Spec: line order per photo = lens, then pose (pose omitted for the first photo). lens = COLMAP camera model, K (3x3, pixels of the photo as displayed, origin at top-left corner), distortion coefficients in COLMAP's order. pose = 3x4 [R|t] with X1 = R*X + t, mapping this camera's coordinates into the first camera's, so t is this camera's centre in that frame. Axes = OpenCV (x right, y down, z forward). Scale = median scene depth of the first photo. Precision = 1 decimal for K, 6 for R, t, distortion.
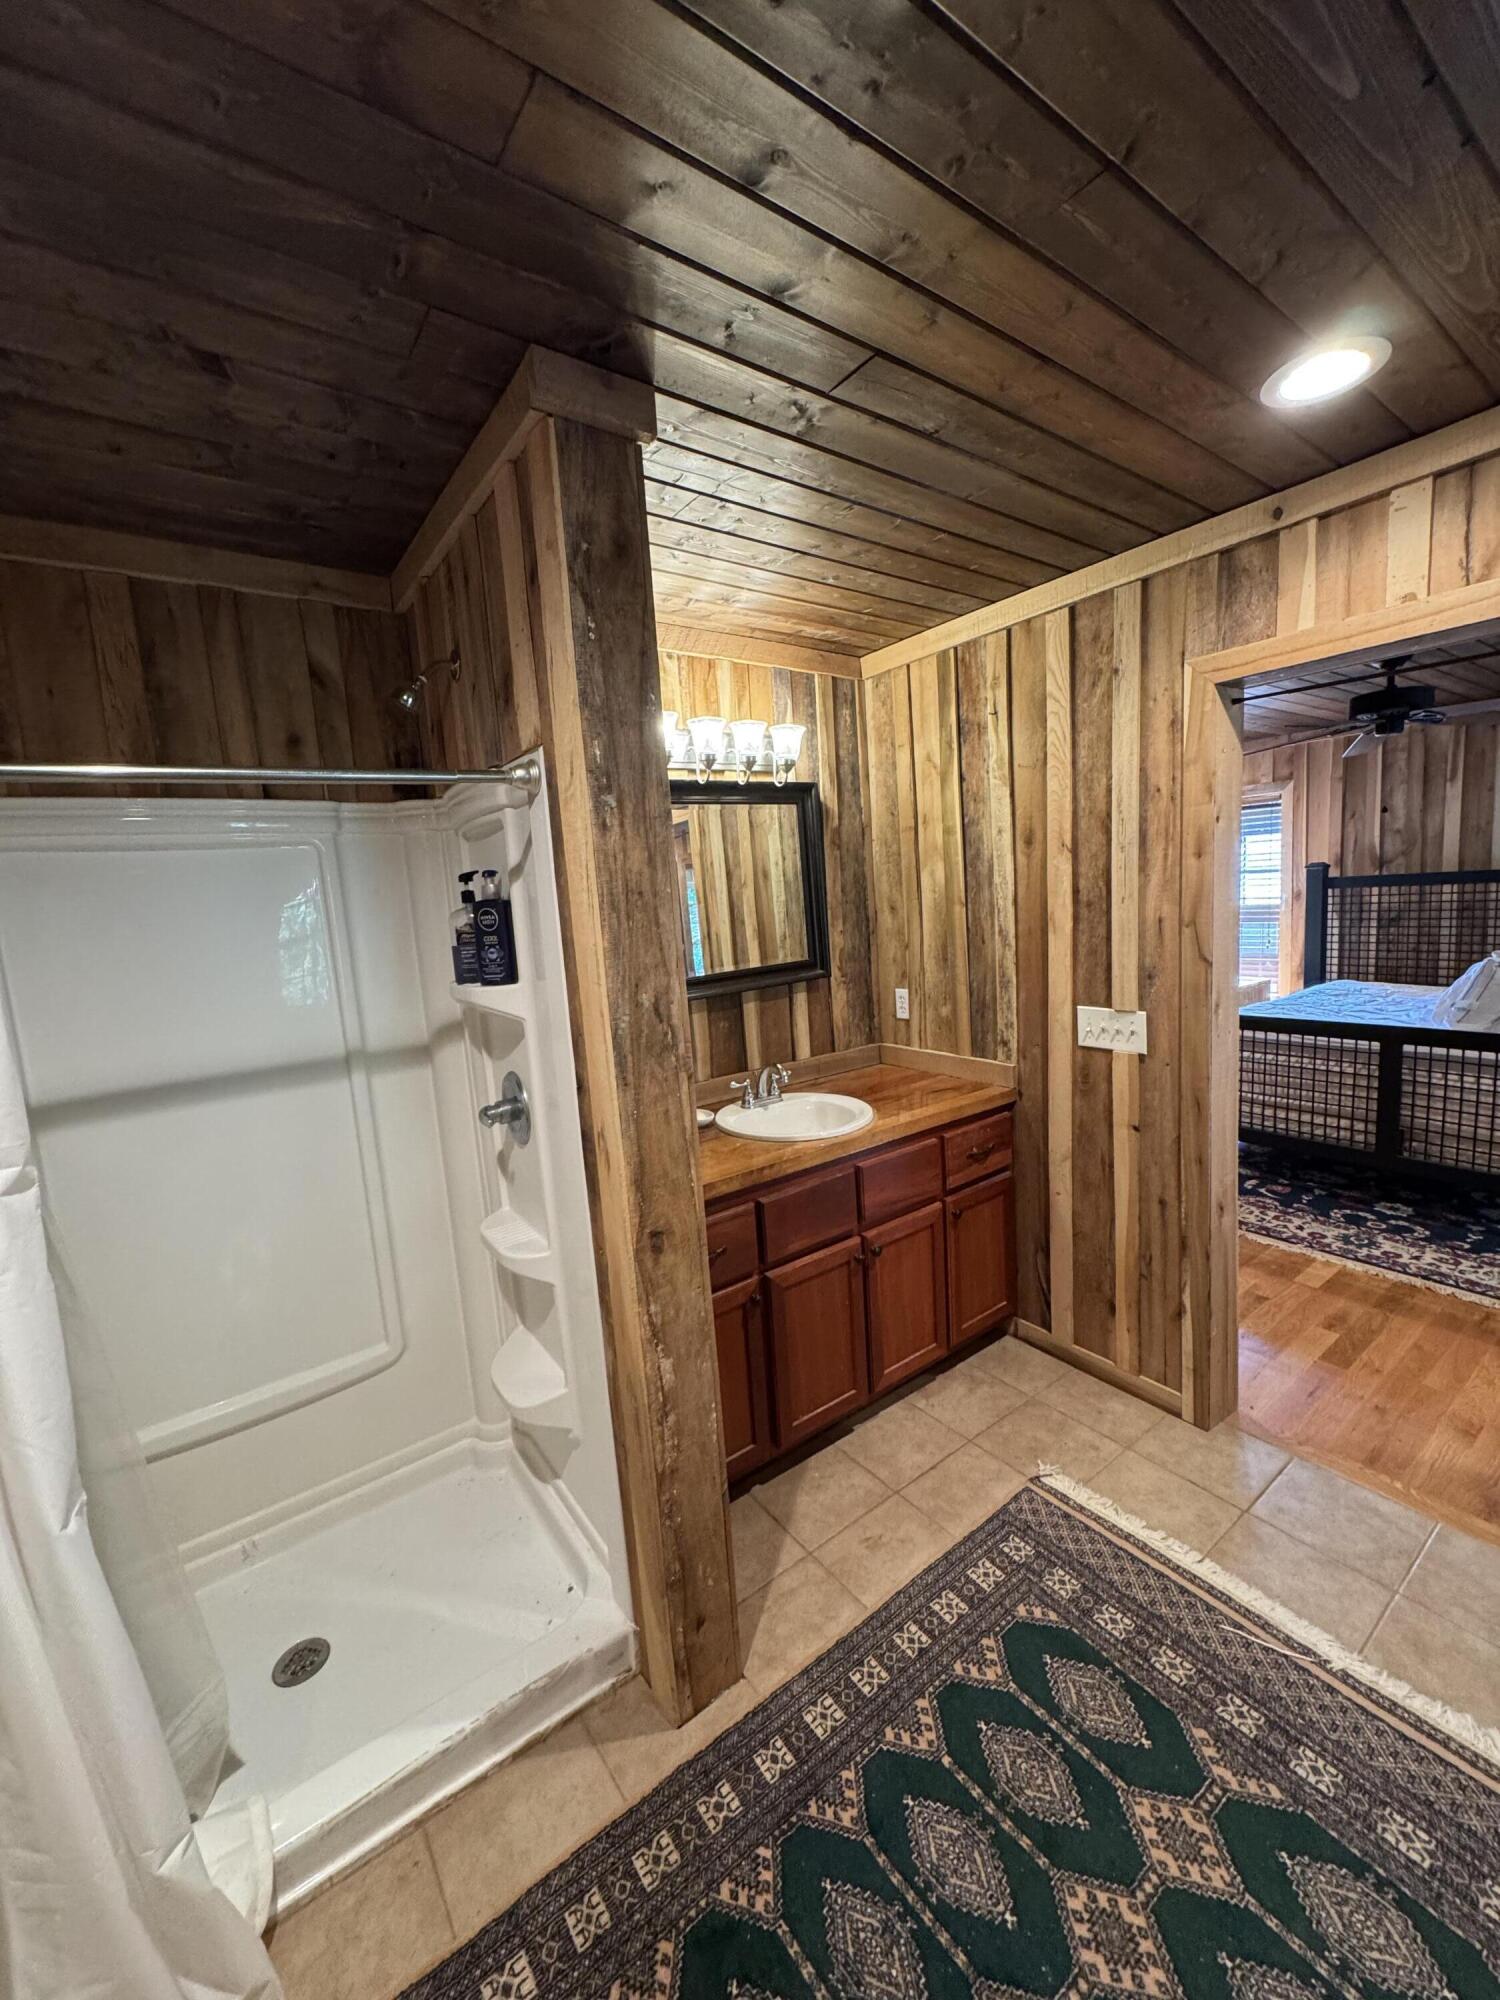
lens RADIAL K [[796.5, 0, 755.6], [0, 796.5, 994.6], [0, 0, 1]] dist [-0.001690, 0.000358]
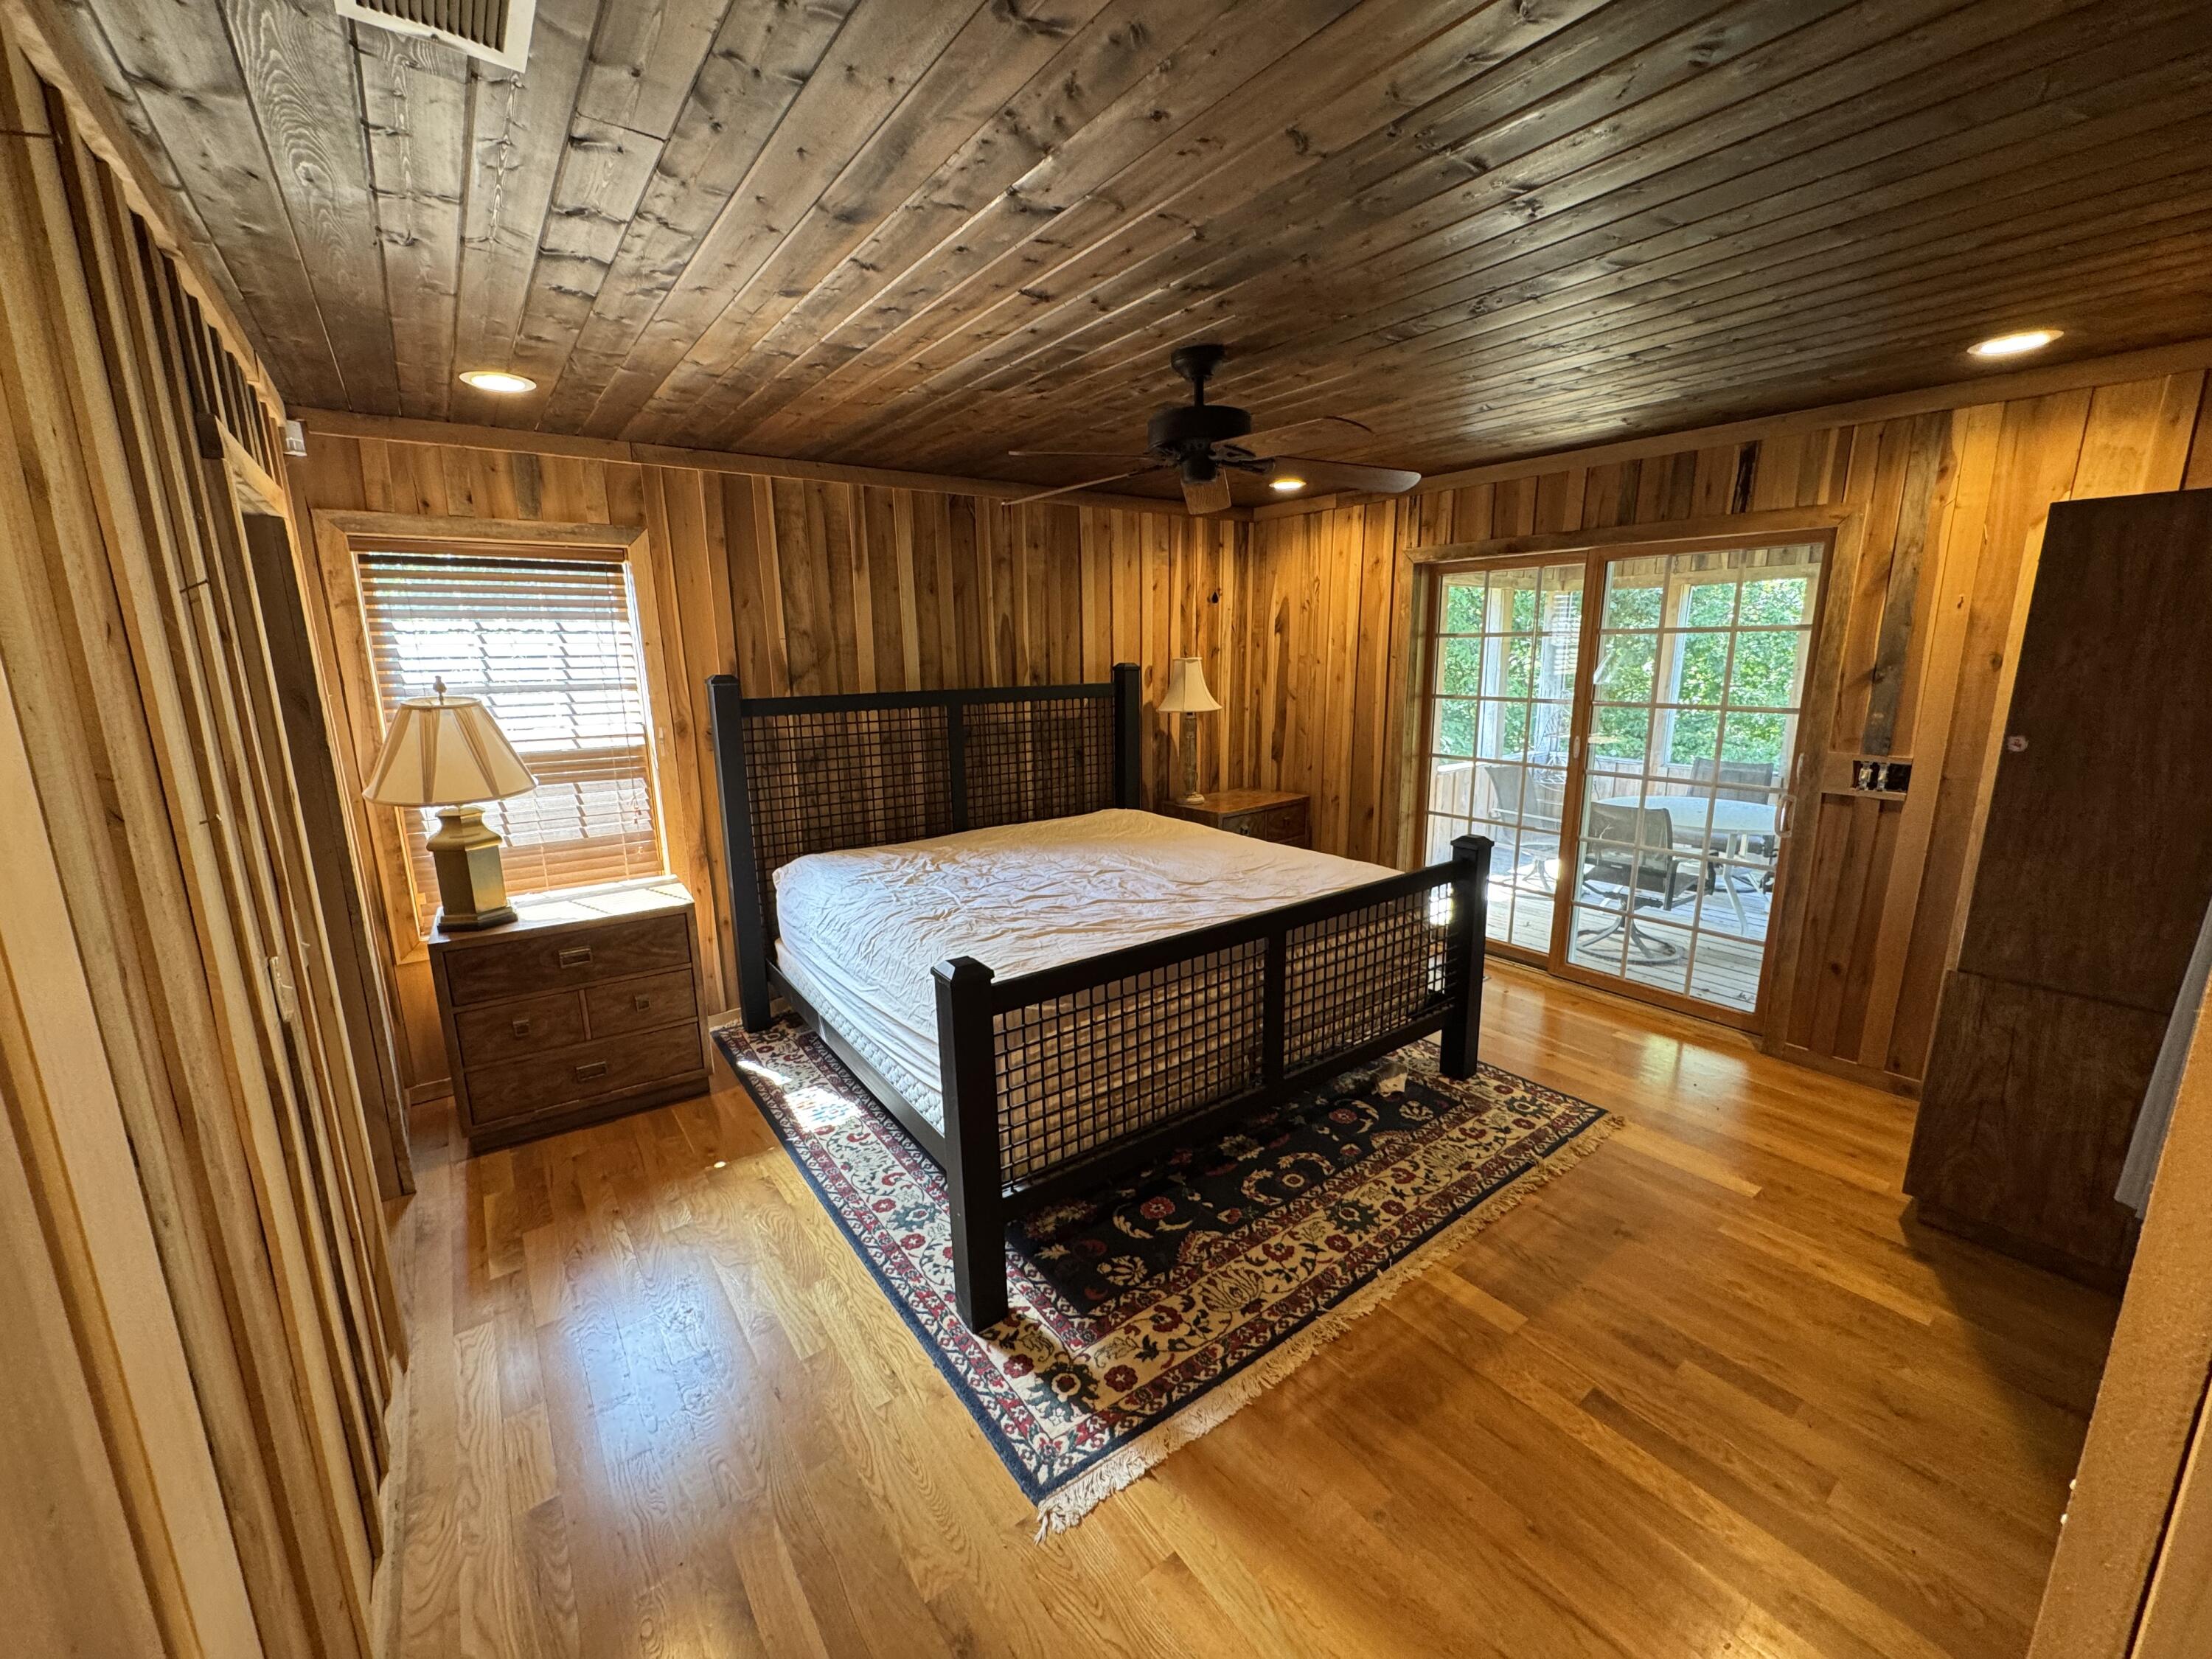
lens RADIAL K [[880.9, 0, 1106.0], [0, 880.9, 829.5], [0, 0, 1]] dist [-0.001690, 0.000358]
pose [[0.005431, -0.136344, 0.990647, 0.037350], [0.144357, 0.980391, 0.134142, -0.162575], [-0.989511, 0.142278, 0.025007, 1.179622]]
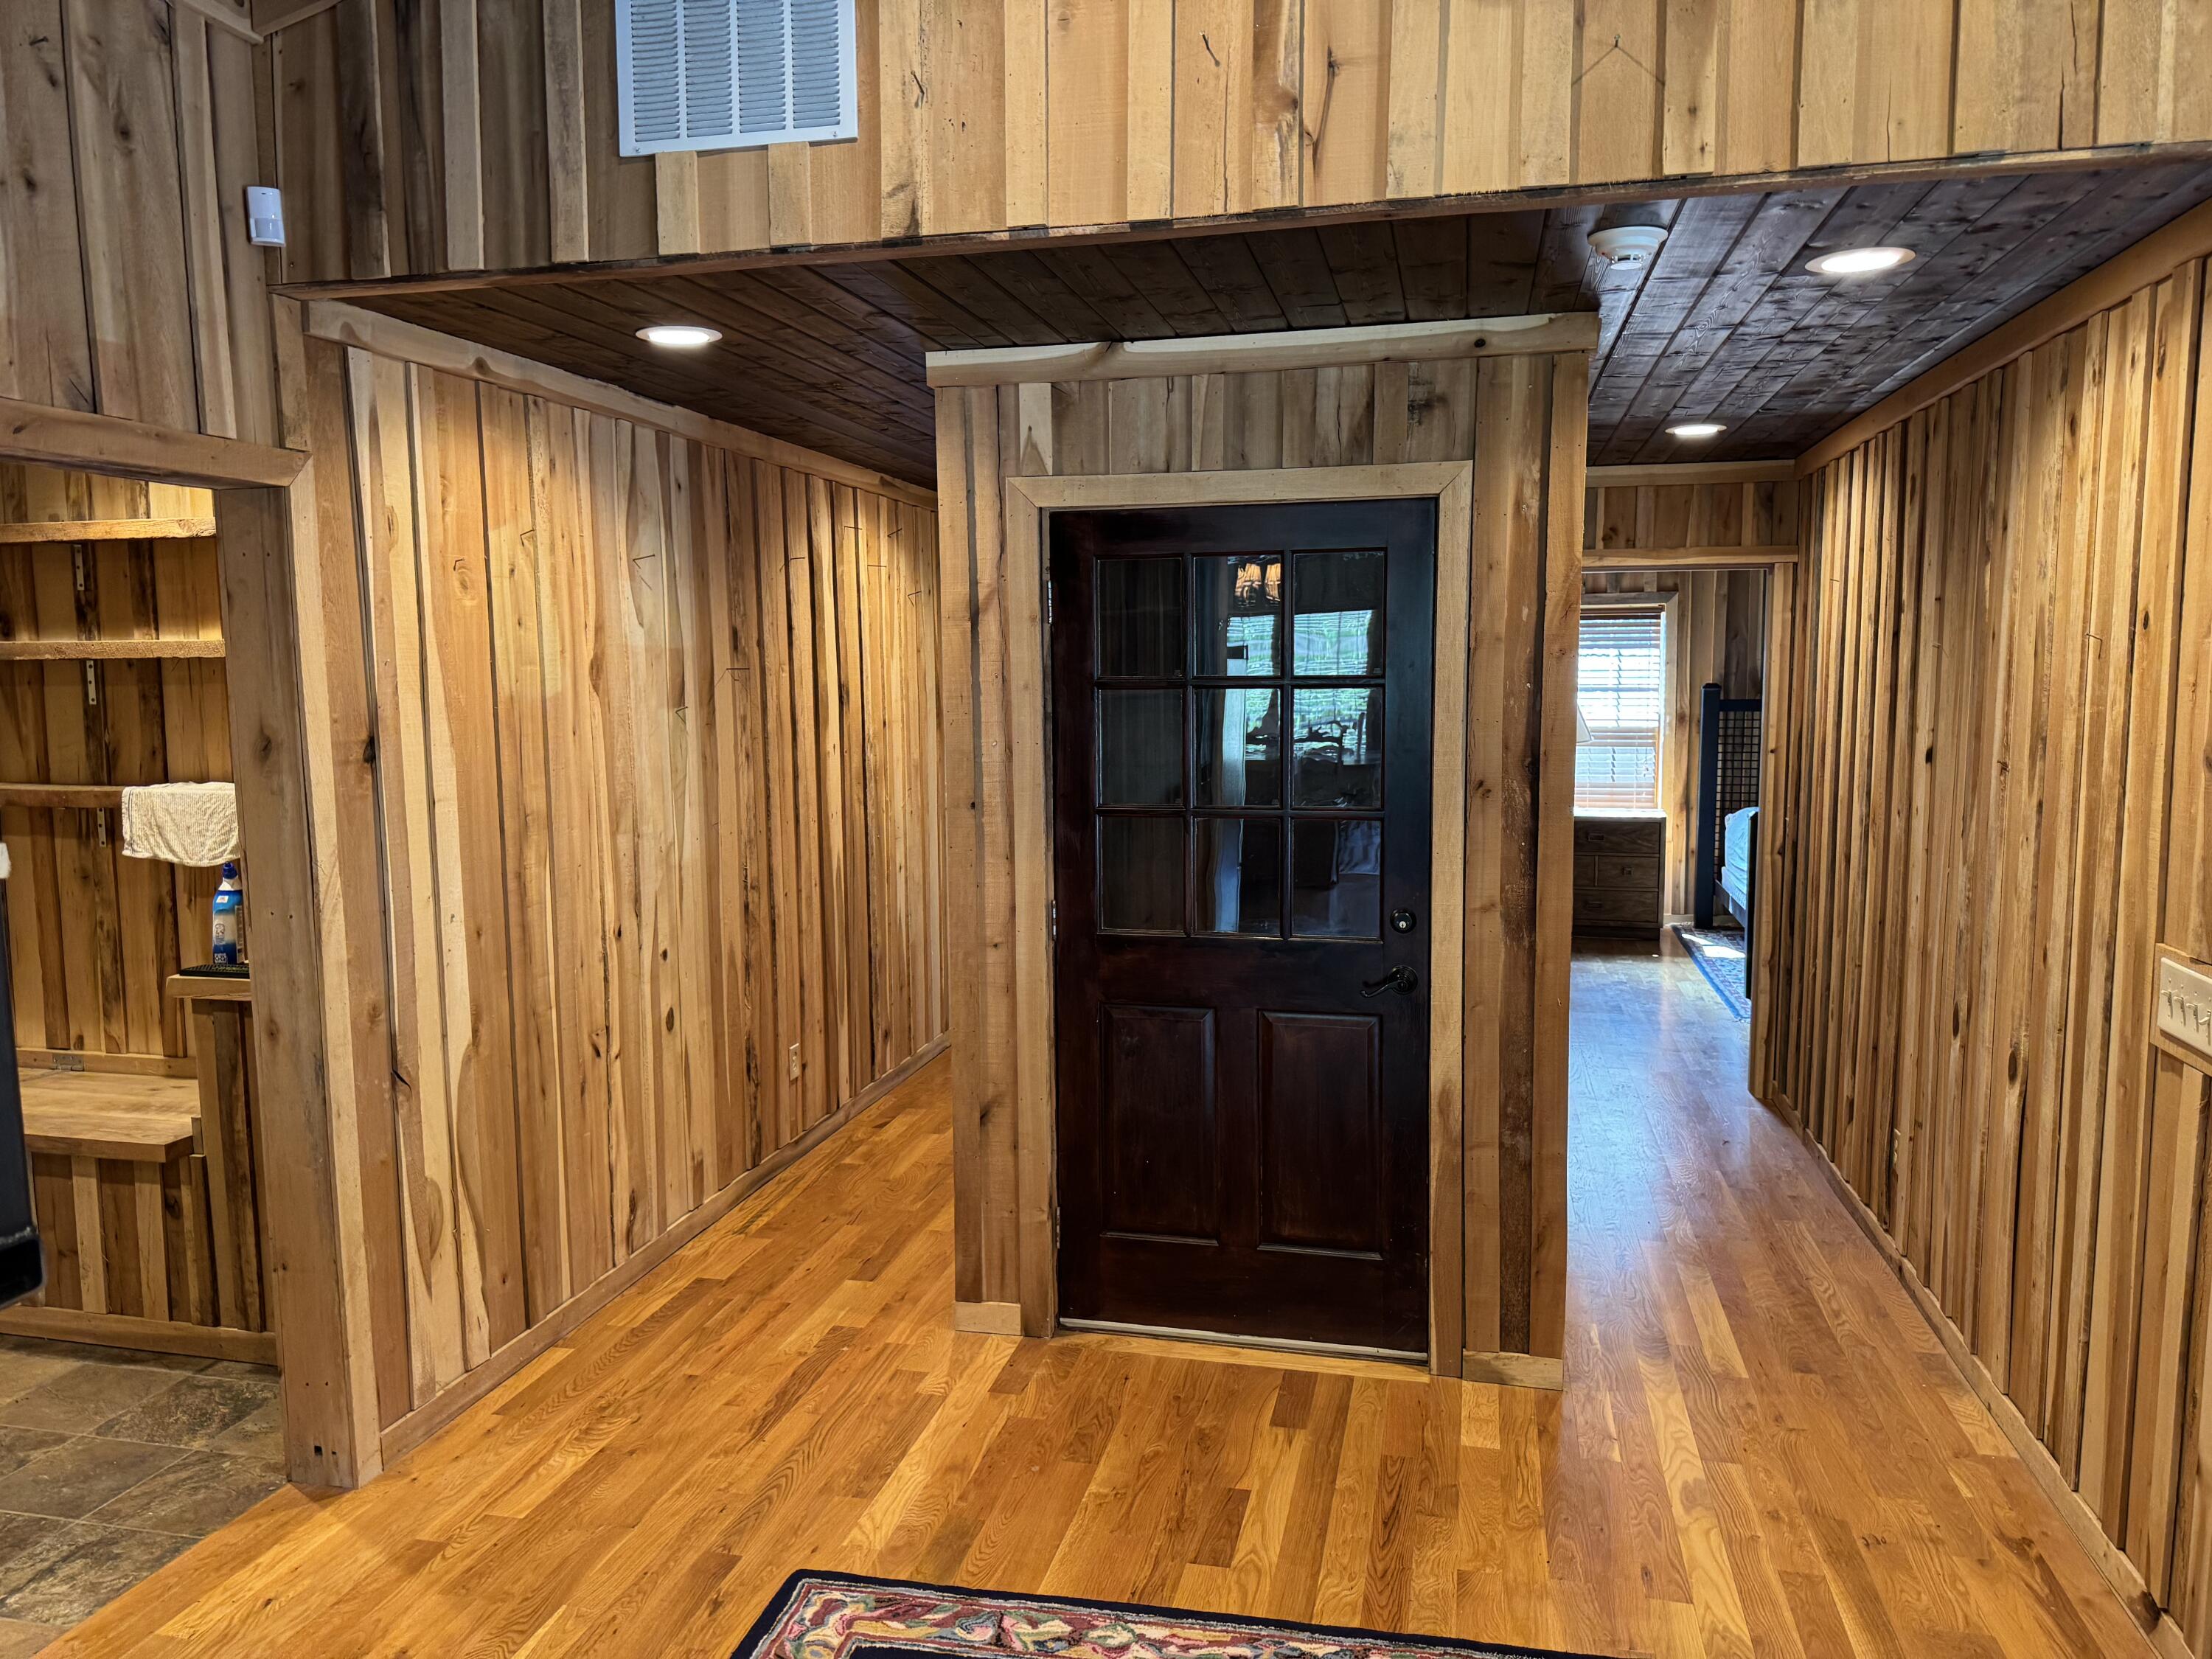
lens RADIAL K [[1573.5, 0, 1094.6], [0, 1573.5, 835.2], [0, 0, 1]] dist [0.006519, -0.009022]
pose [[0.761241, -0.017552, 0.648232, -1.742258], [0.045805, 0.998592, -0.026753, 0.047535], [-0.646849, 0.050058, 0.760973, 0.115397]]
